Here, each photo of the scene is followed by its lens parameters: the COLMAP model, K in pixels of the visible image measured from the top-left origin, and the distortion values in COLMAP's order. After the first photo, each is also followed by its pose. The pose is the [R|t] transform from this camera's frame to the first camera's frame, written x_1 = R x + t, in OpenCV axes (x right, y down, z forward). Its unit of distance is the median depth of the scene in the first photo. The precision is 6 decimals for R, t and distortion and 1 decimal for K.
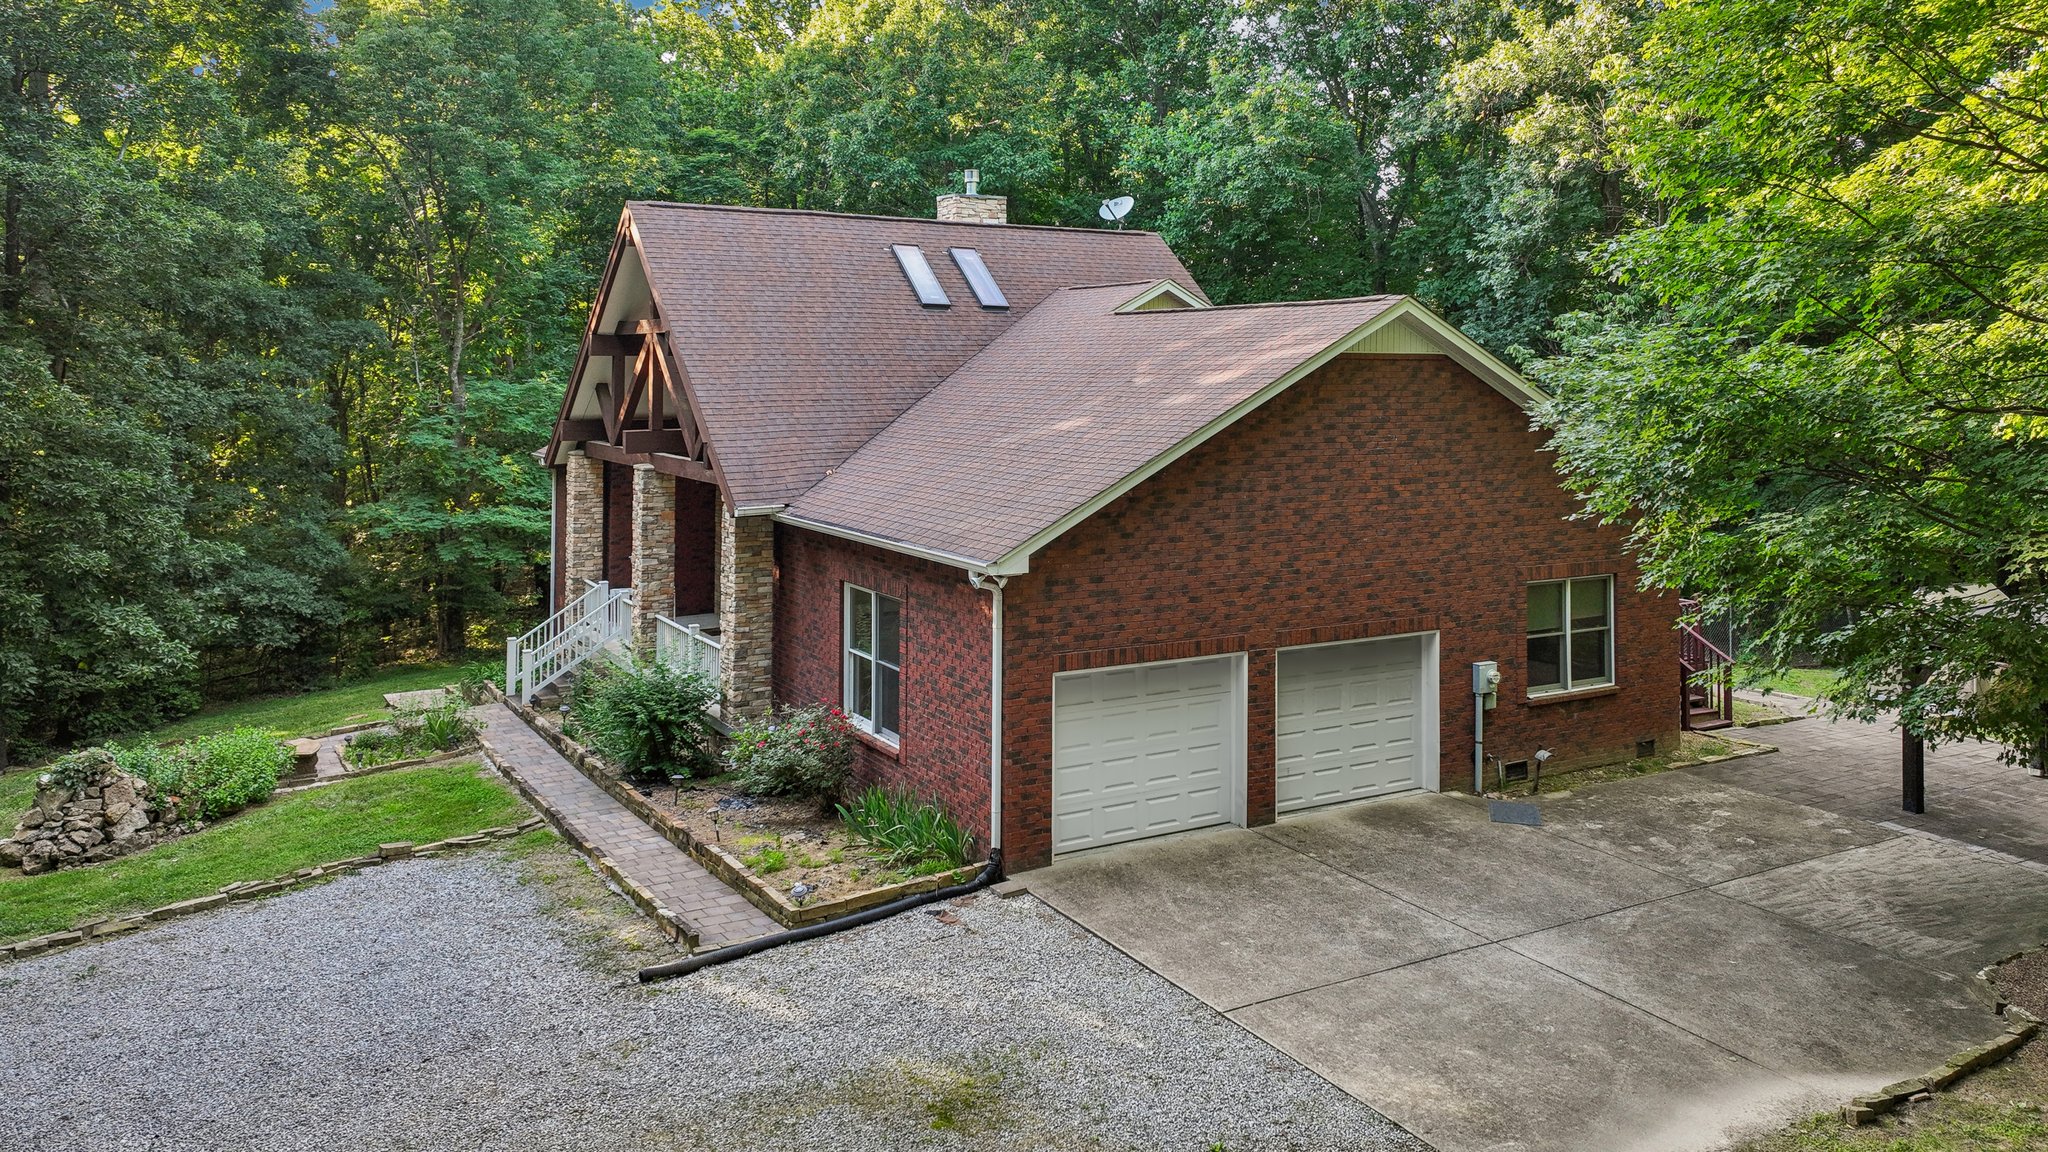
lens RADIAL K [[1447.0, 0, 1024.2], [0, 1447.0, 575.8], [0, 0, 1]] dist [-0.002680, -0.000336]
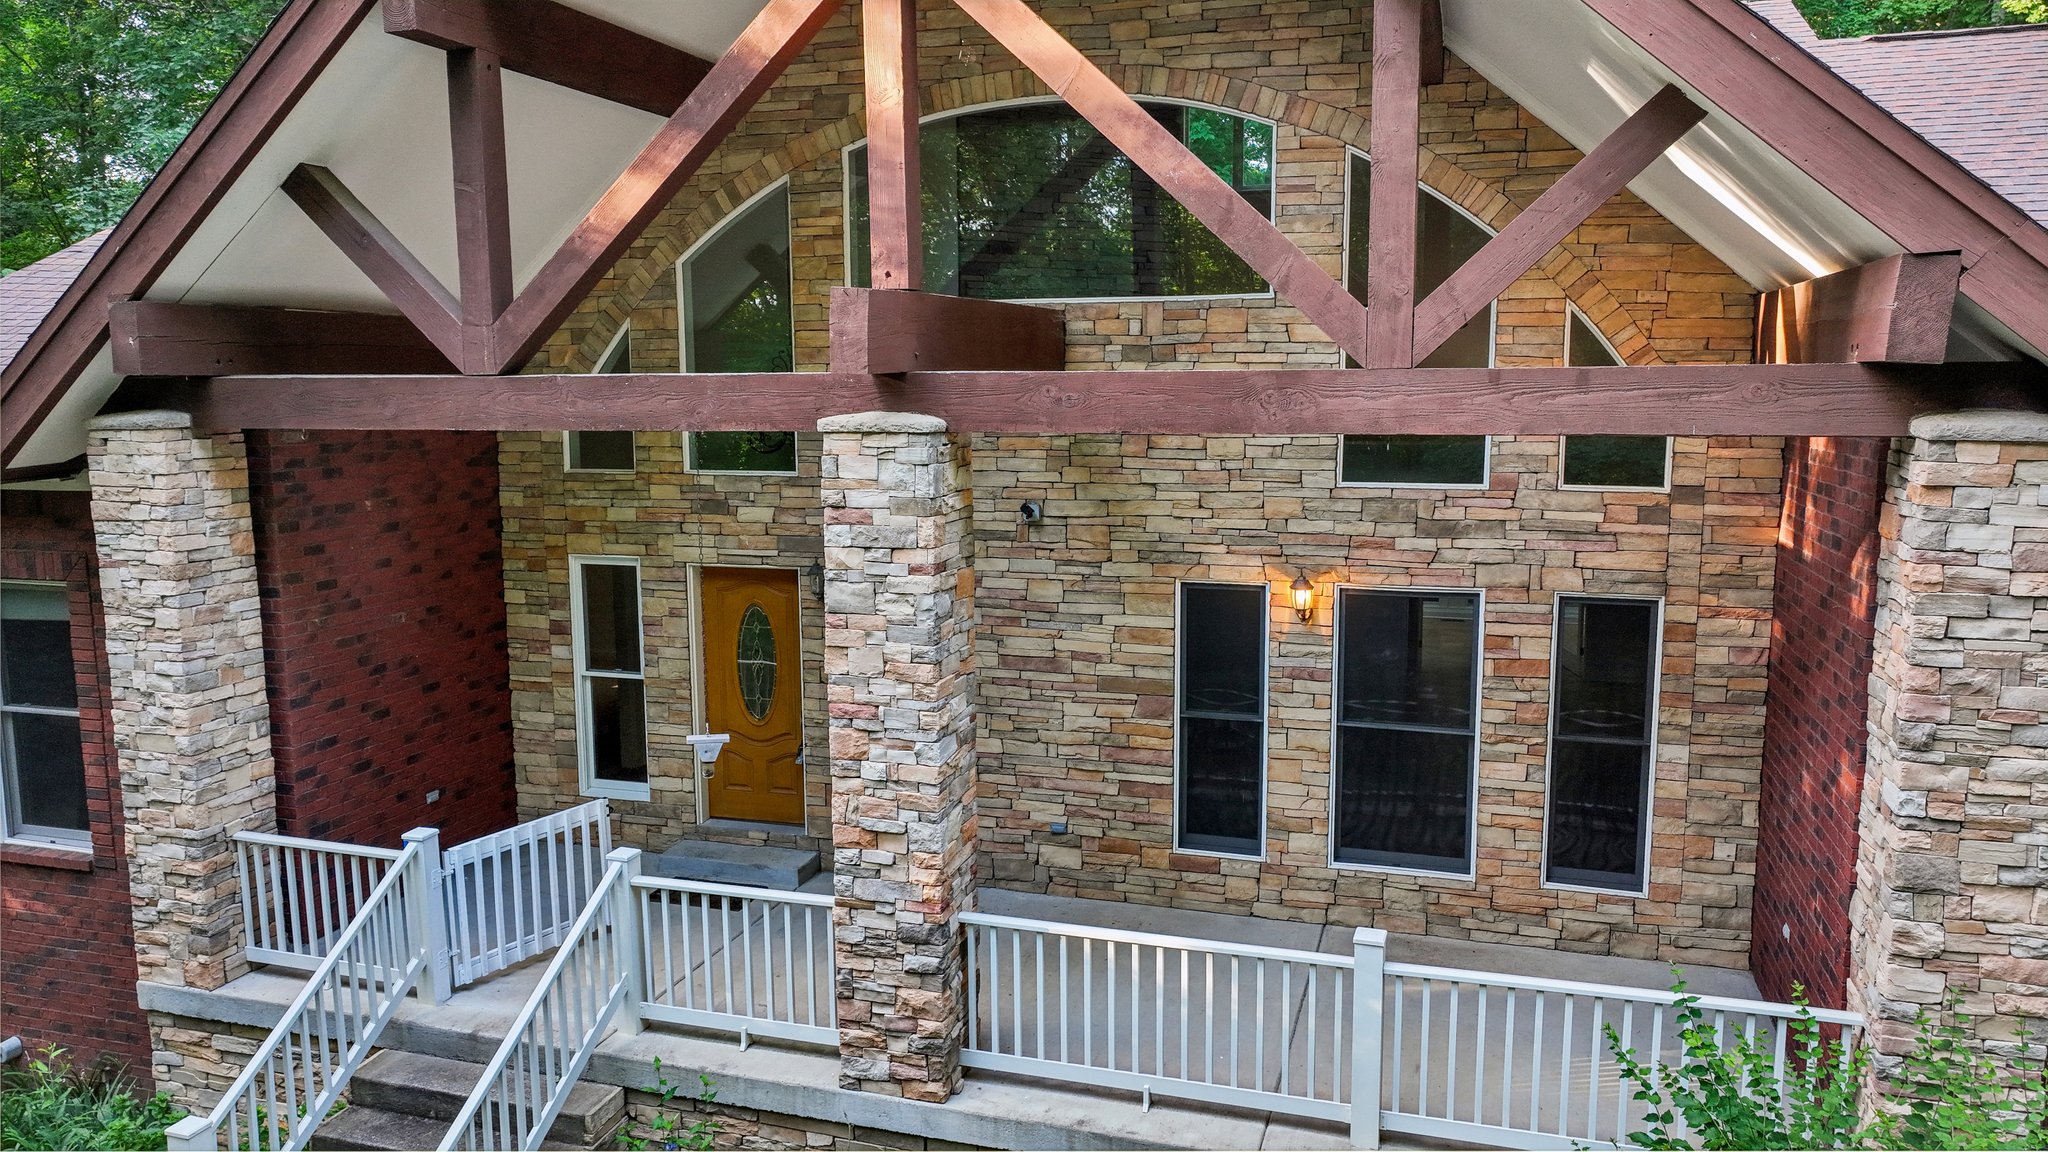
lens RADIAL K [[1447.0, 0, 1024.3], [0, 1447.0, 578.2], [0, 0, 1]] dist [-0.002680, -0.000336]
pose [[0.727579, -0.102580, 0.678311, -0.384161], [0.099161, 0.994099, 0.043973, -0.048748], [-0.678819, 0.035268, 0.733458, 0.656875]]
